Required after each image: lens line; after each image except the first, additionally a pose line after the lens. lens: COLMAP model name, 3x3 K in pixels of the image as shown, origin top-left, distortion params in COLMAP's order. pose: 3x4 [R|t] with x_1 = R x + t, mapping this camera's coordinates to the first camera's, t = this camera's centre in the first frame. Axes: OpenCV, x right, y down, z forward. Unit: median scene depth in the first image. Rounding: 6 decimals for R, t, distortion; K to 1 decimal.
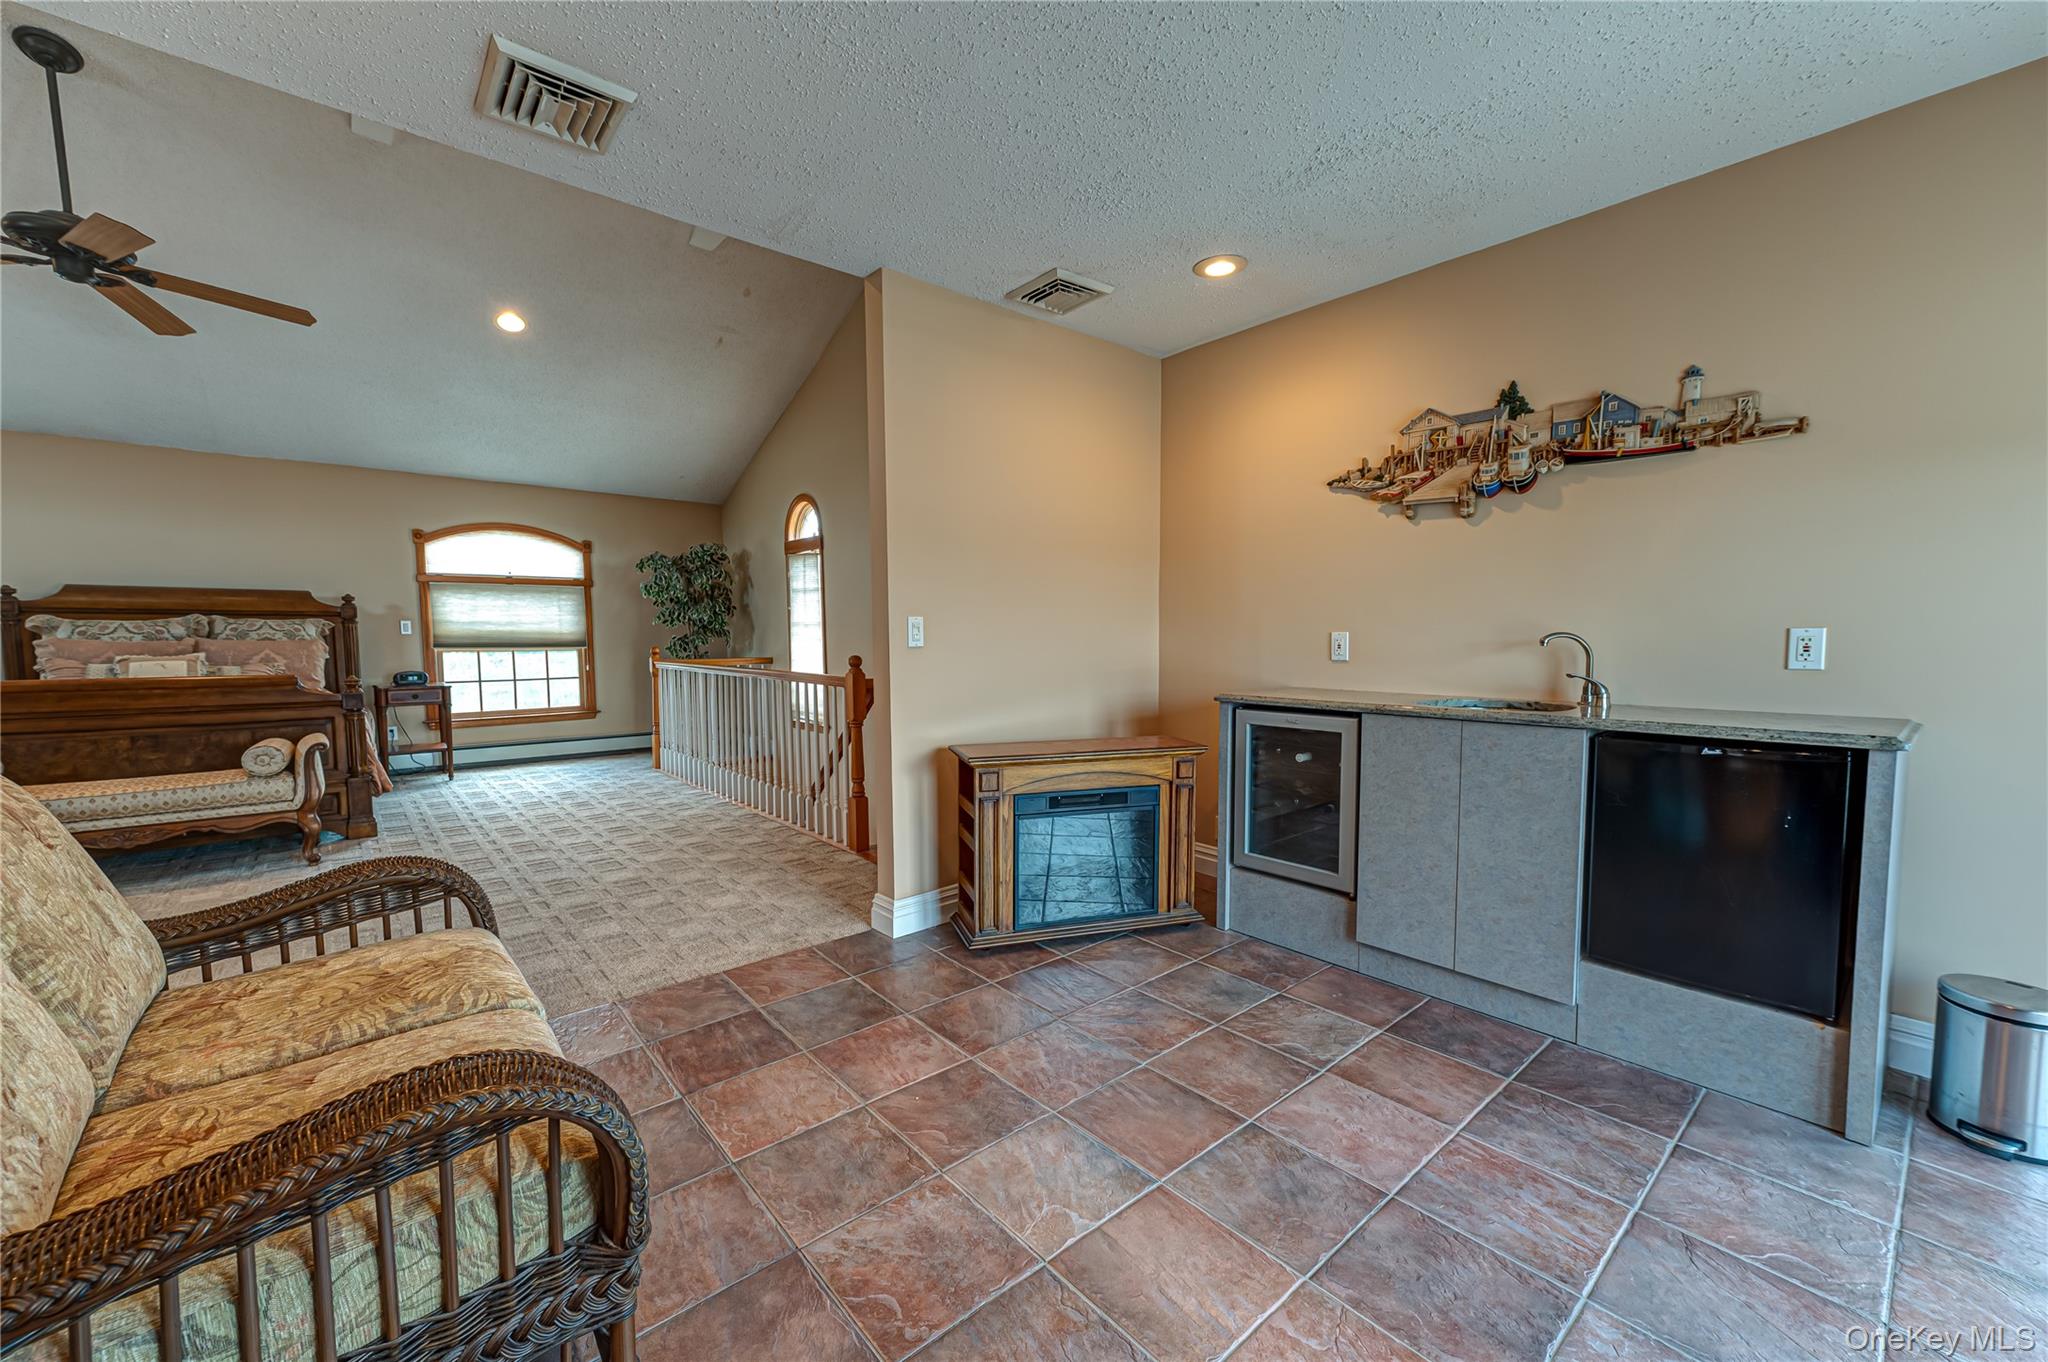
lens RADIAL K [[797.5, 0, 1017.6], [0, 797.5, 686.7], [0, 0, 1]] dist [0.011950, 0.000212]
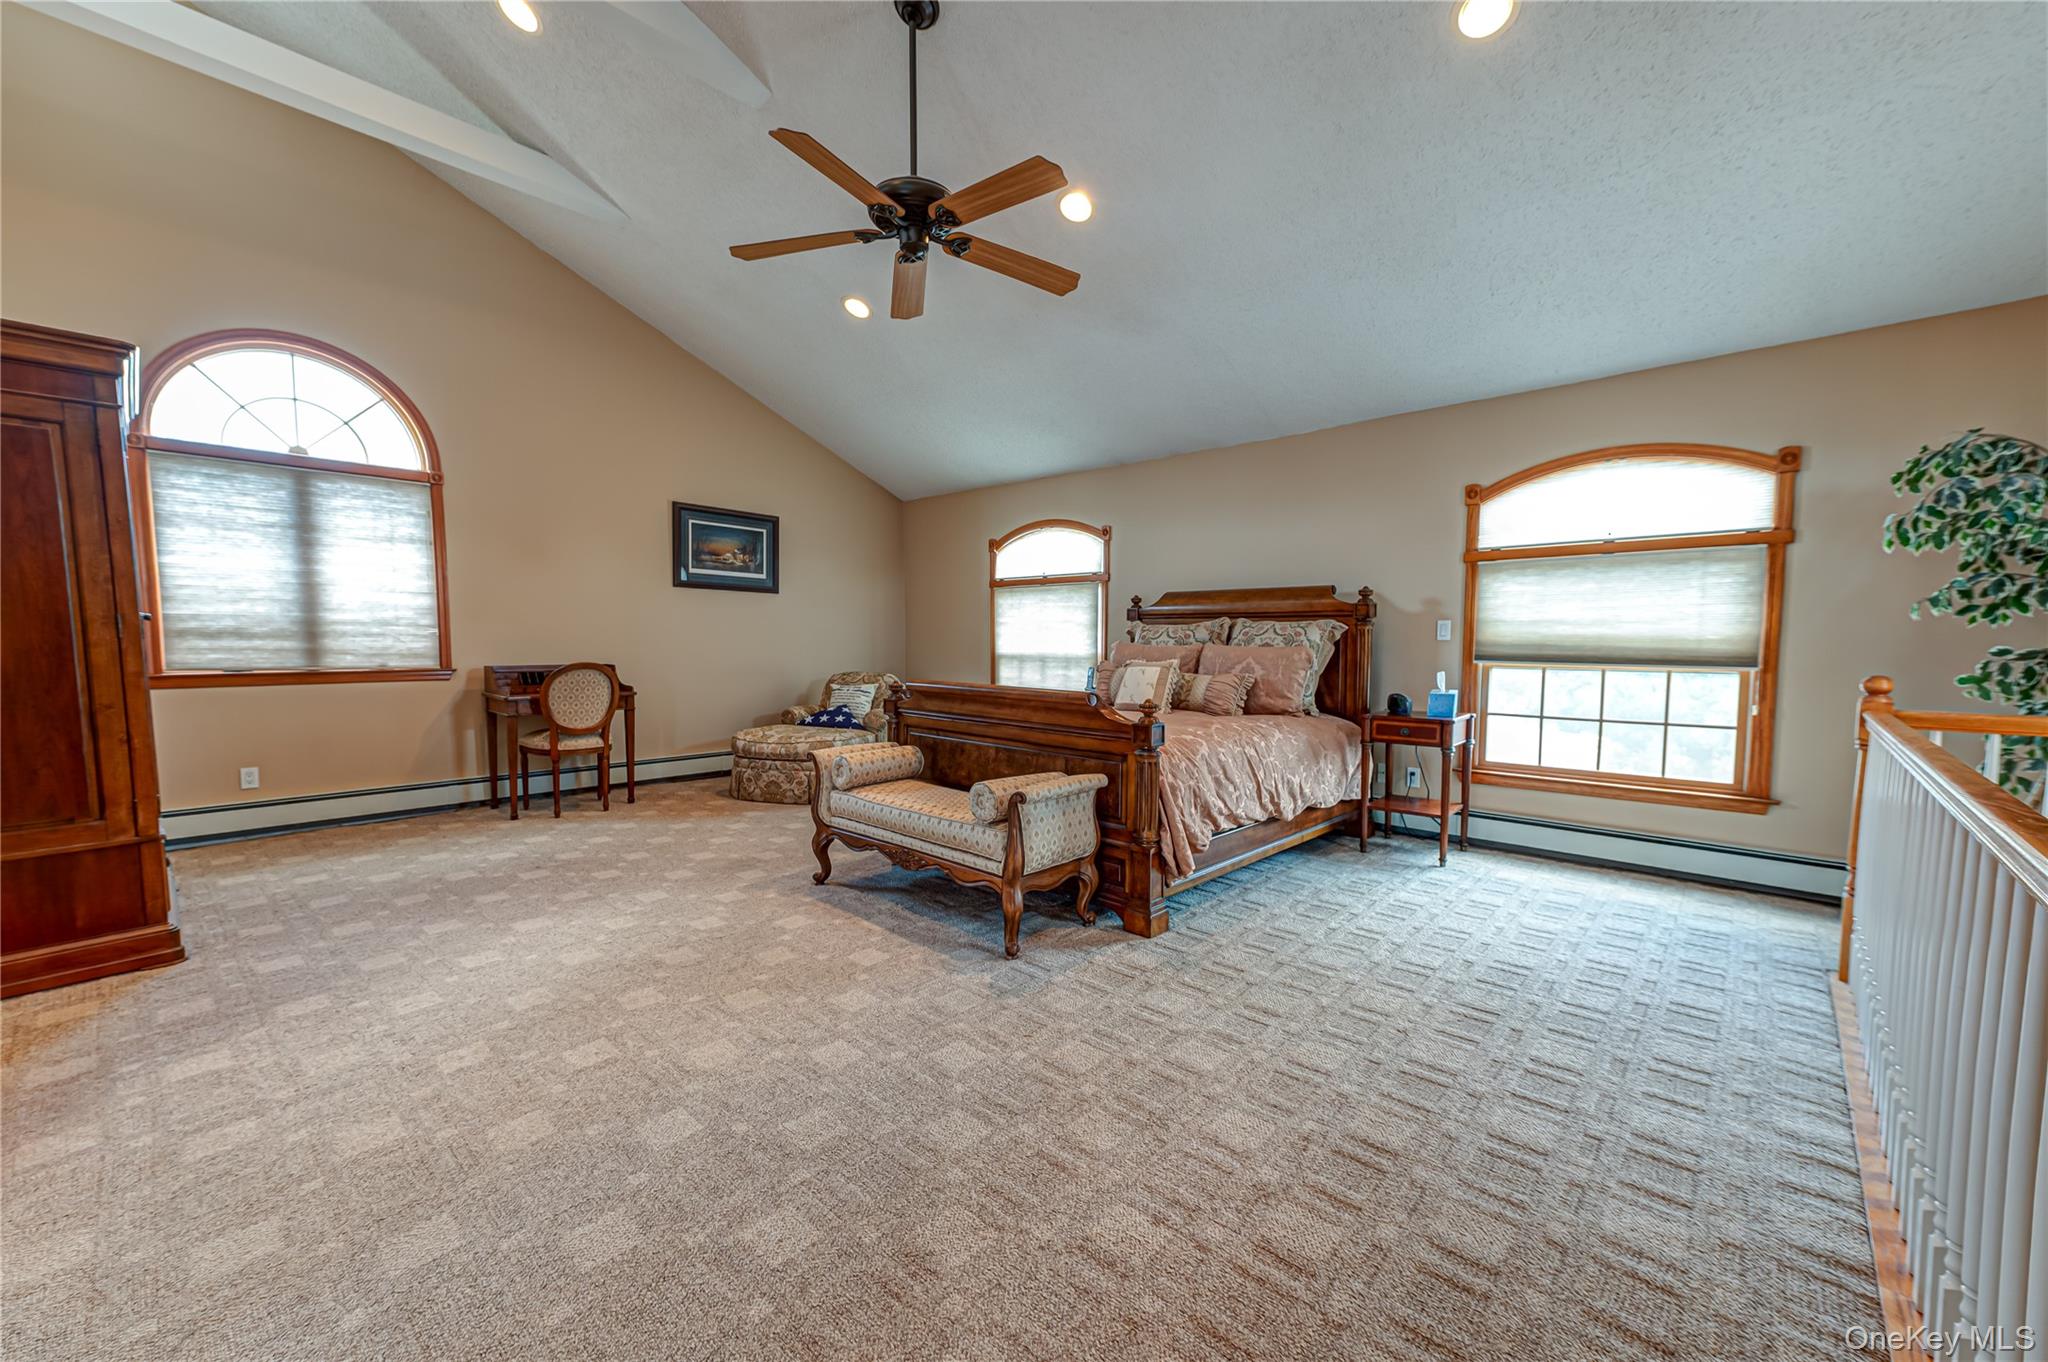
lens RADIAL K [[797.5, 0, 1017.5], [0, 797.5, 695.9], [0, 0, 1]] dist [0.011950, 0.000212]
pose [[0.106371, 0.076908, -0.991348, -0.103153], [-0.071456, 0.995018, 0.069525, -0.036868], [0.991756, 0.063442, 0.111337, 0.530382]]
